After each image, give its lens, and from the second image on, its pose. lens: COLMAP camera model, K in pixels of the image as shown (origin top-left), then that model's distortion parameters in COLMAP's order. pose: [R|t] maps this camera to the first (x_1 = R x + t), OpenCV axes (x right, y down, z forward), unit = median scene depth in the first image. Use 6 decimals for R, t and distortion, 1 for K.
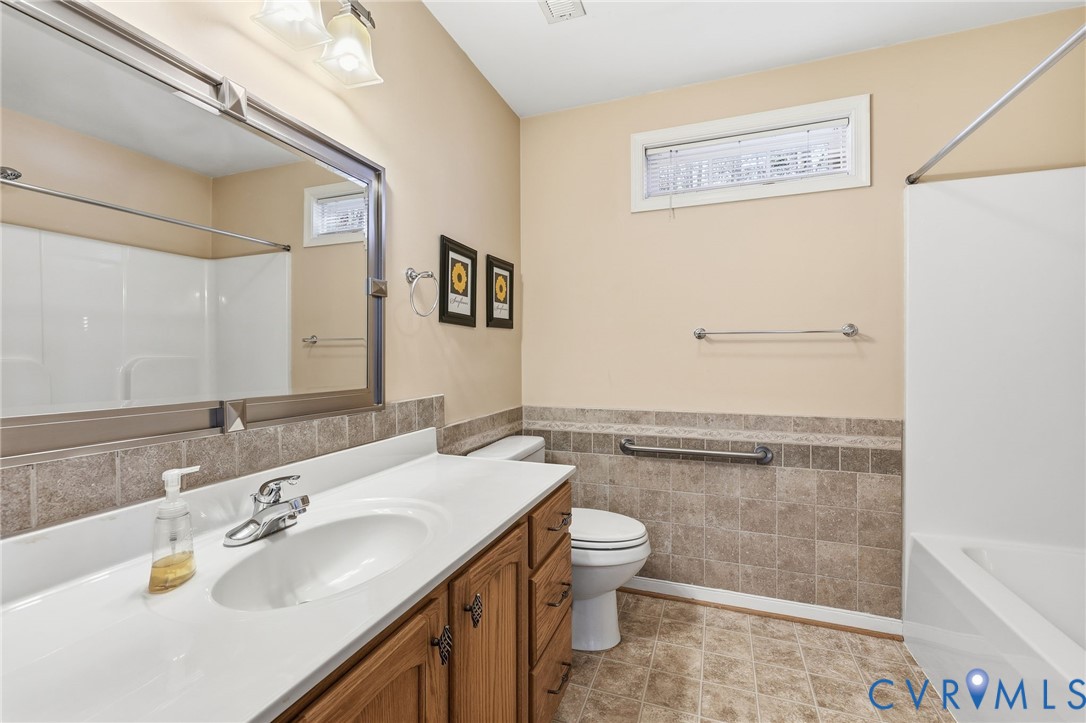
lens RADIAL K [[439.6, 0, 551.1], [0, 439.6, 361.6], [0, 0, 1]] dist [0.000740, -0.000097]
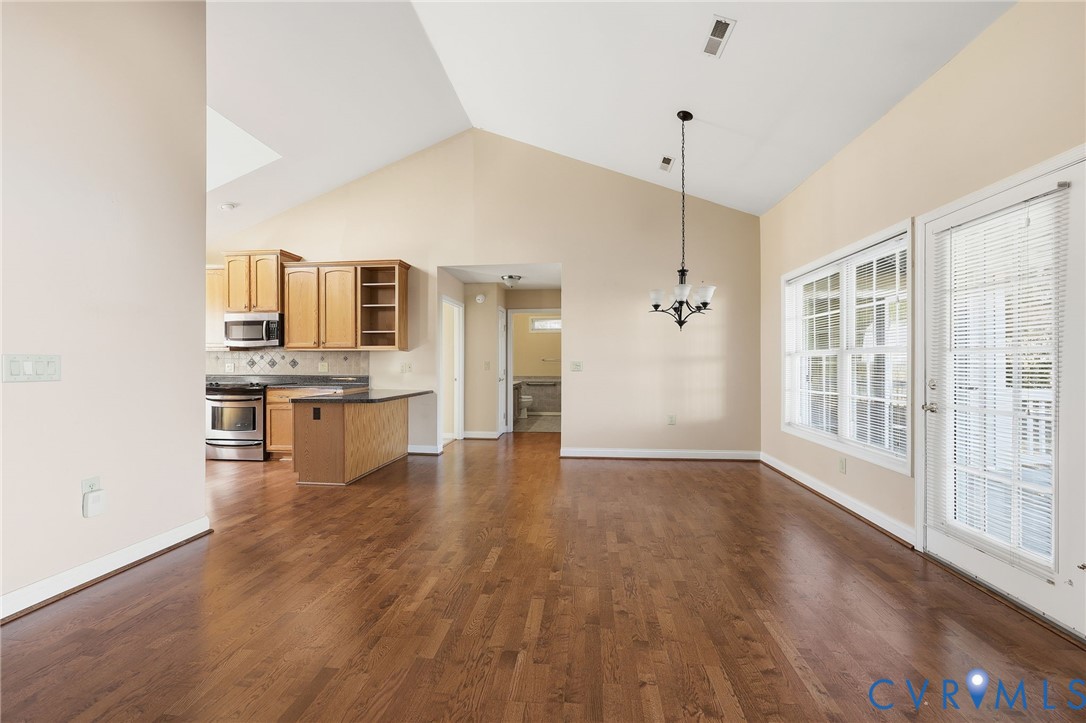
lens RADIAL K [[439.6, 0, 541.9], [0, 439.6, 364.2], [0, 0, 1]] dist [0.000740, -0.000097]
pose [[0.972561, 0.001086, 0.232647, -0.869077], [-0.000701, 0.999998, -0.001741, -0.004358], [-0.232649, 0.001530, 0.972560, -4.026115]]
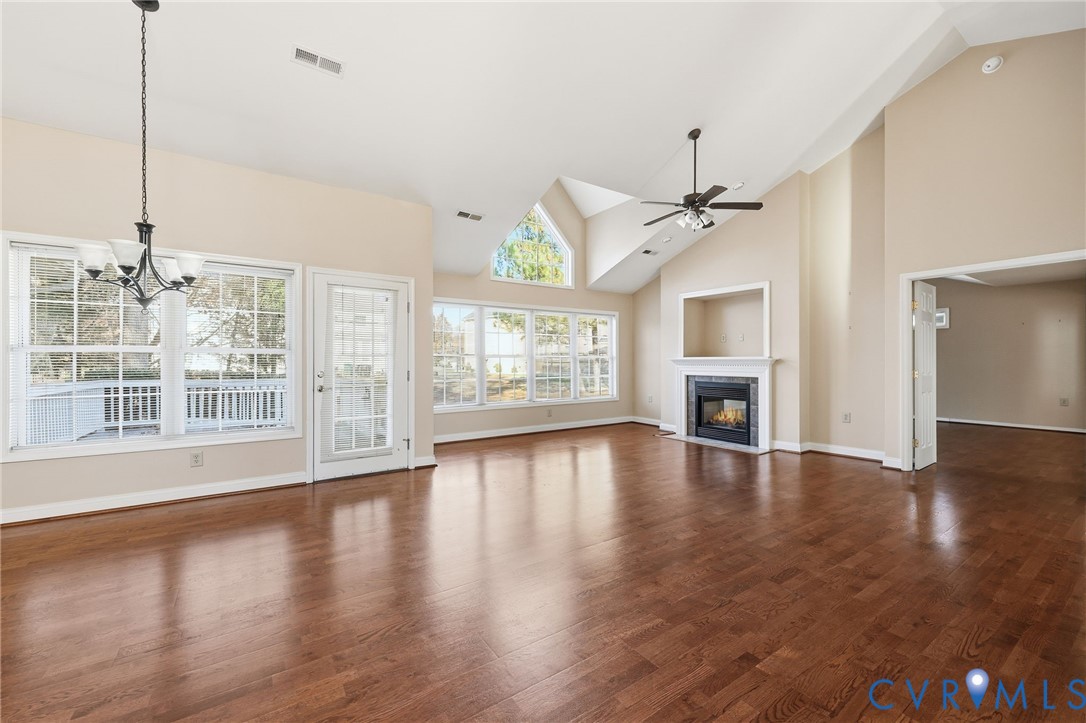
lens RADIAL K [[439.6, 0, 541.4], [0, 439.6, 362.7], [0, 0, 1]] dist [0.000740, -0.000097]
pose [[-0.807222, 0.000208, 0.590249, -1.585471], [0.003160, 0.999987, 0.003969, -0.009366], [-0.590240, 0.005069, -0.807212, -1.816677]]
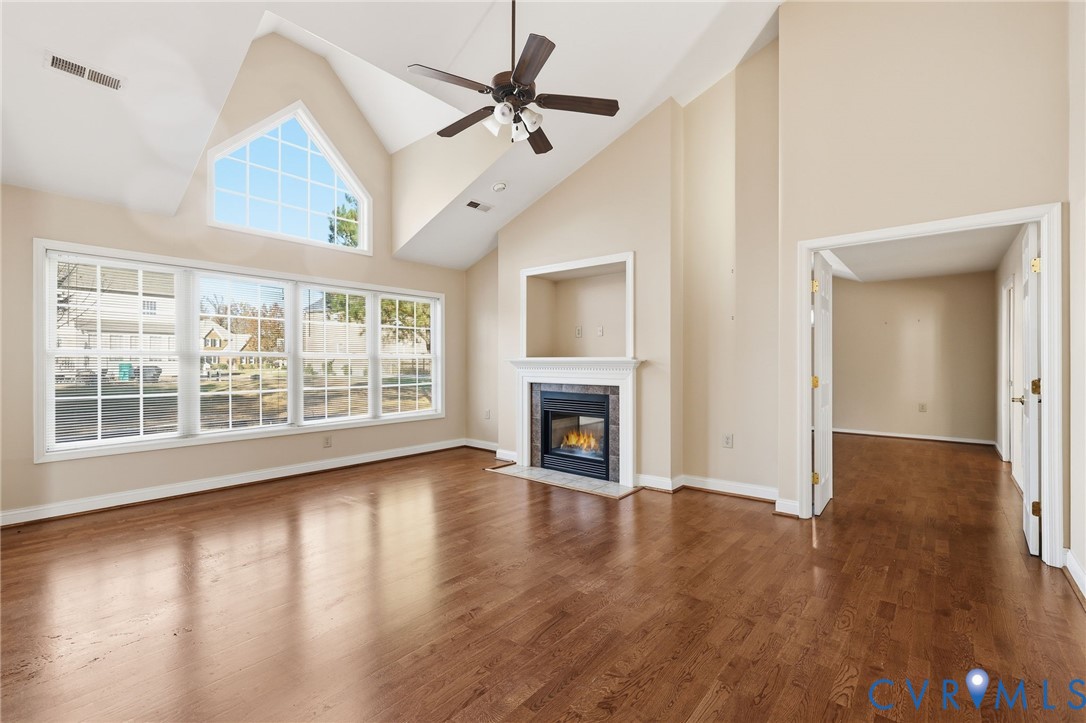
lens RADIAL K [[472.6, 0, 541.5], [0, 472.6, 363.2], [0, 0, 1]] dist [0.003124, -0.000127]
pose [[-0.934532, -0.000461, 0.355879, -1.469520], [0.000613, 0.999996, 0.002905, -0.010428], [-0.355879, 0.002933, -0.934527, -2.876257]]
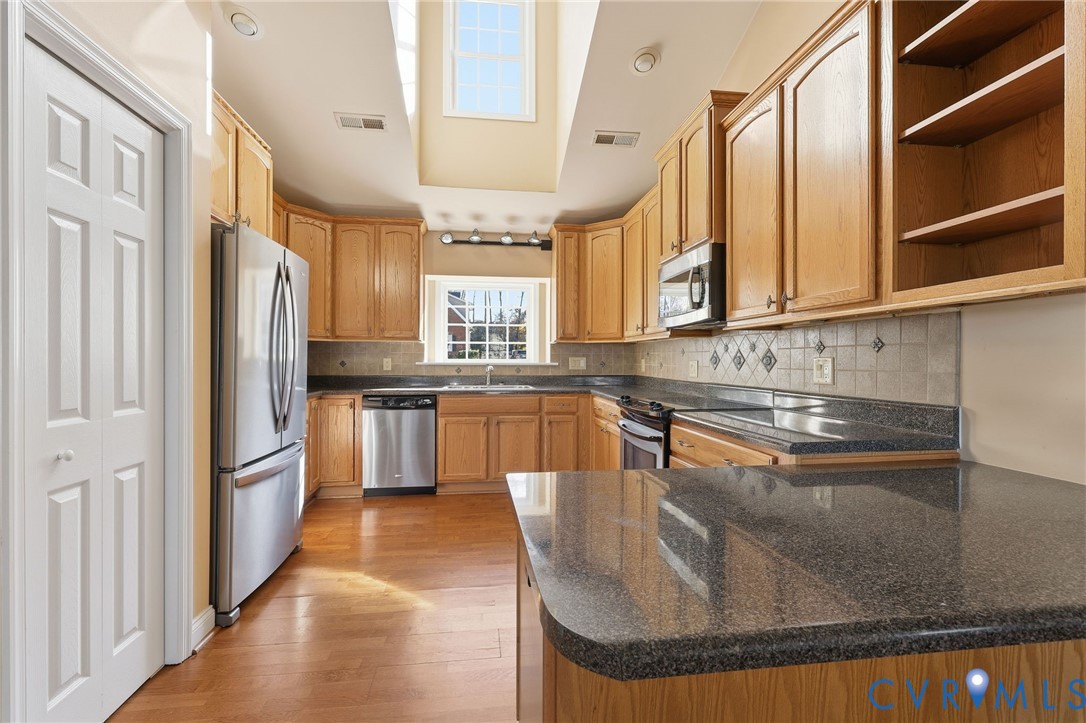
lens RADIAL K [[472.6, 0, 540.9], [0, 472.6, 357.9], [0, 0, 1]] dist [0.003124, -0.000127]
pose [[0.462369, -0.003765, -0.886679, -0.918336], [-0.007114, 0.999943, -0.007955, -0.005171], [0.886659, 0.009986, 0.462316, -1.841113]]
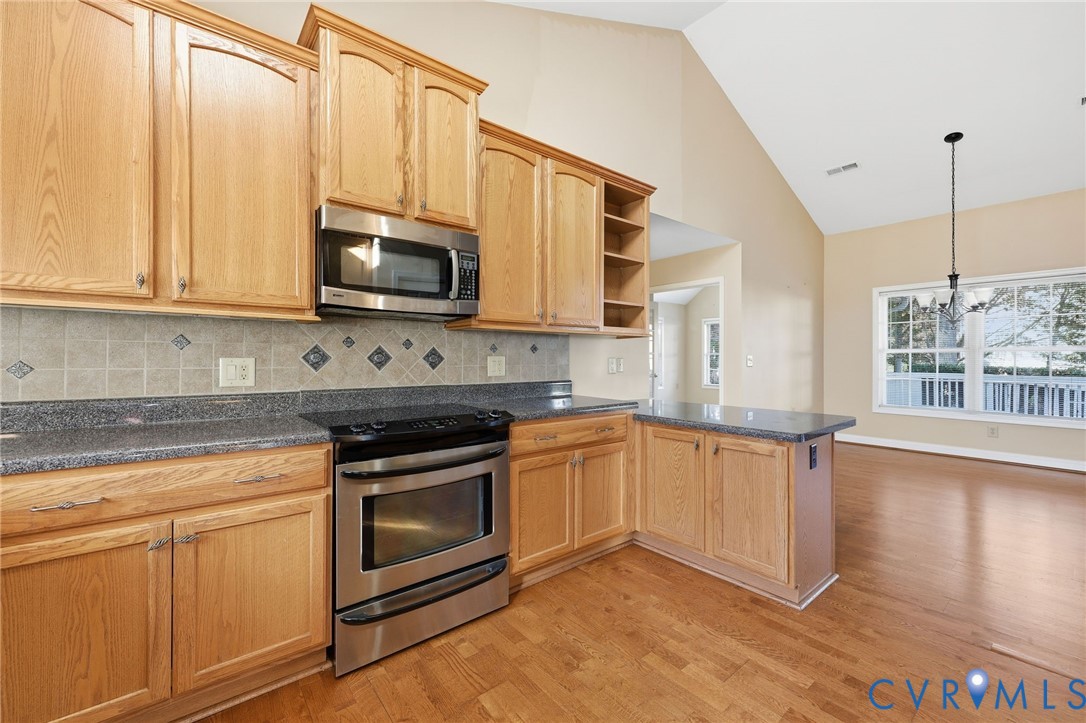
lens RADIAL K [[439.6, 0, 541.8], [0, 439.6, 359.7], [0, 0, 1]] dist [0.000740, -0.000097]
pose [[0.519479, -0.000031, 0.854484, -2.818849], [0.002866, 0.999994, -0.001706, -0.006338], [-0.854479, 0.003335, 0.519476, -1.558451]]
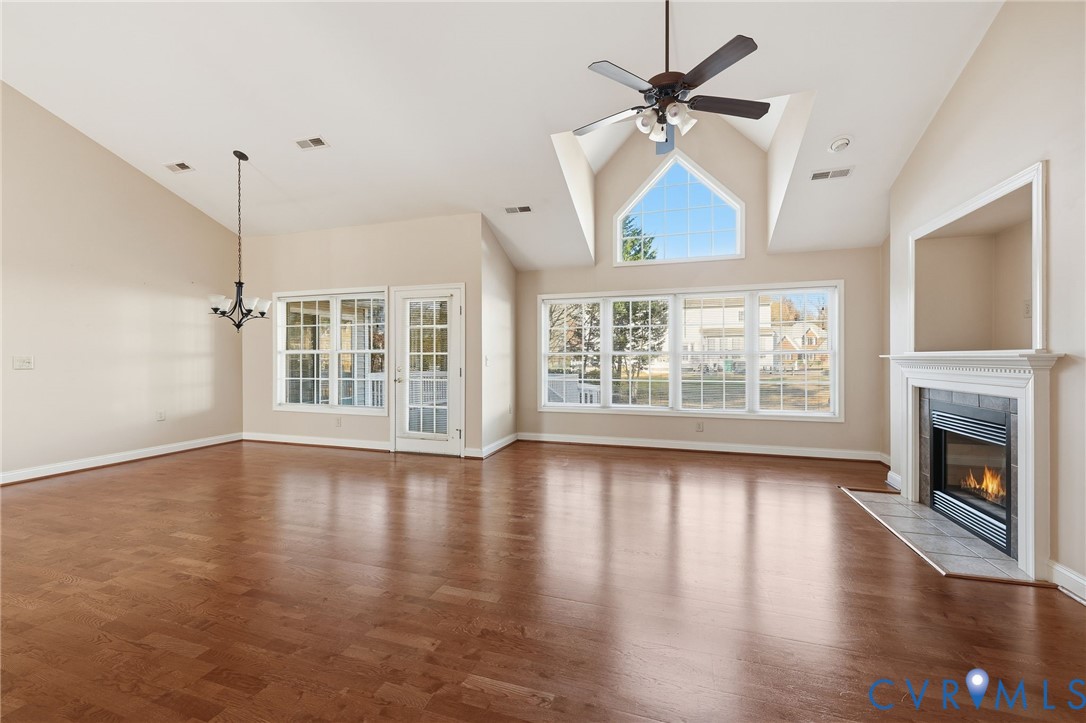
lens RADIAL K [[439.6, 0, 539.0], [0, 439.6, 361.0], [0, 0, 1]] dist [0.000740, -0.000097]
pose [[-0.024311, -0.004190, 0.999696, -2.269247], [0.002256, 0.999988, 0.004246, -0.009640], [-0.999702, 0.002359, -0.024302, -3.816657]]
